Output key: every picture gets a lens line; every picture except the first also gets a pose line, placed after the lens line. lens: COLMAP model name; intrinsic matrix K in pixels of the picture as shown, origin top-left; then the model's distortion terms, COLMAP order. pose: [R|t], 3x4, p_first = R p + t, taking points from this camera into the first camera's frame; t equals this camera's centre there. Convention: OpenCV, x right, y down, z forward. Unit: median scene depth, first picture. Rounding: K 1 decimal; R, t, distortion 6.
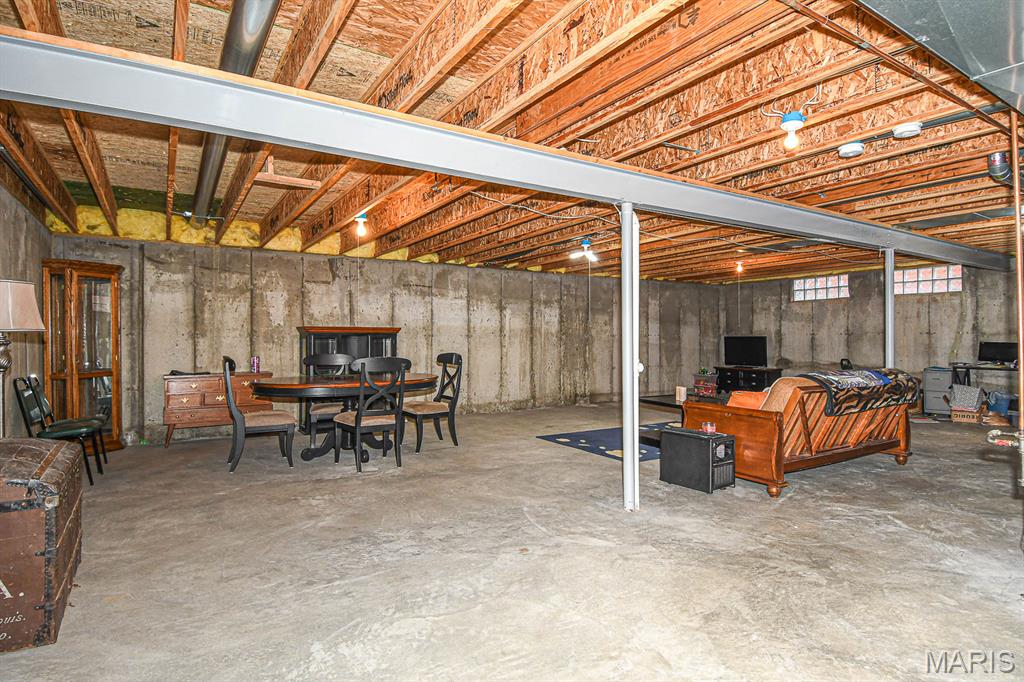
lens RADIAL K [[550.7, 0, 522.6], [0, 550.7, 338.9], [0, 0, 1]] dist [0.018440, -0.028861]
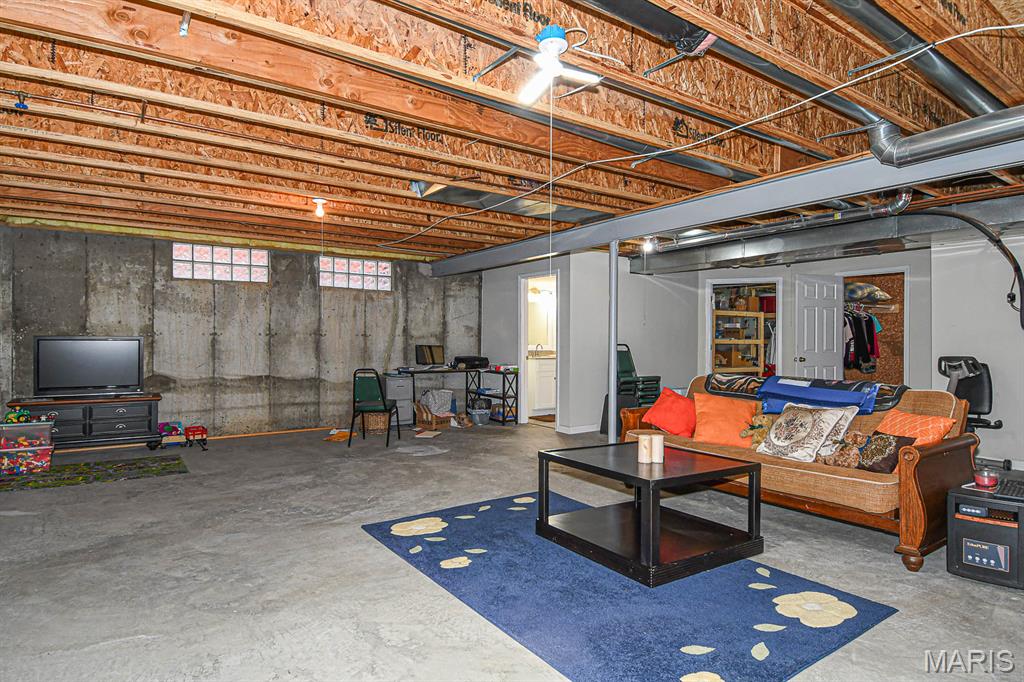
lens RADIAL K [[550.7, 0, 515.5], [0, 550.7, 344.7], [0, 0, 1]] dist [0.018440, -0.028861]
pose [[-0.039357, -0.003360, 0.999220, -0.145323], [-0.001965, 0.999993, 0.003285, 0.001413], [-0.999223, -0.001834, -0.039363, 0.793635]]
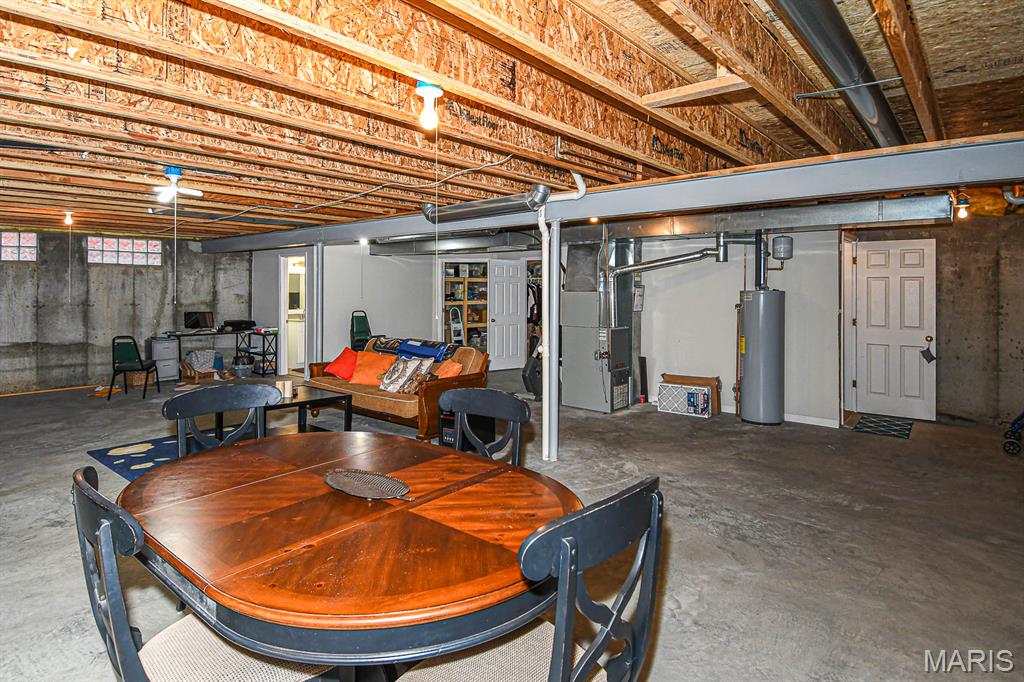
lens RADIAL K [[550.7, 0, 504.7], [0, 550.7, 287.9], [0, 0, 1]] dist [0.018440, -0.028861]
pose [[-0.275364, 0.005185, 0.961326, -0.426857], [0.000720, 0.999986, -0.005187, -0.035170], [-0.961340, -0.000736, -0.275364, 0.621994]]
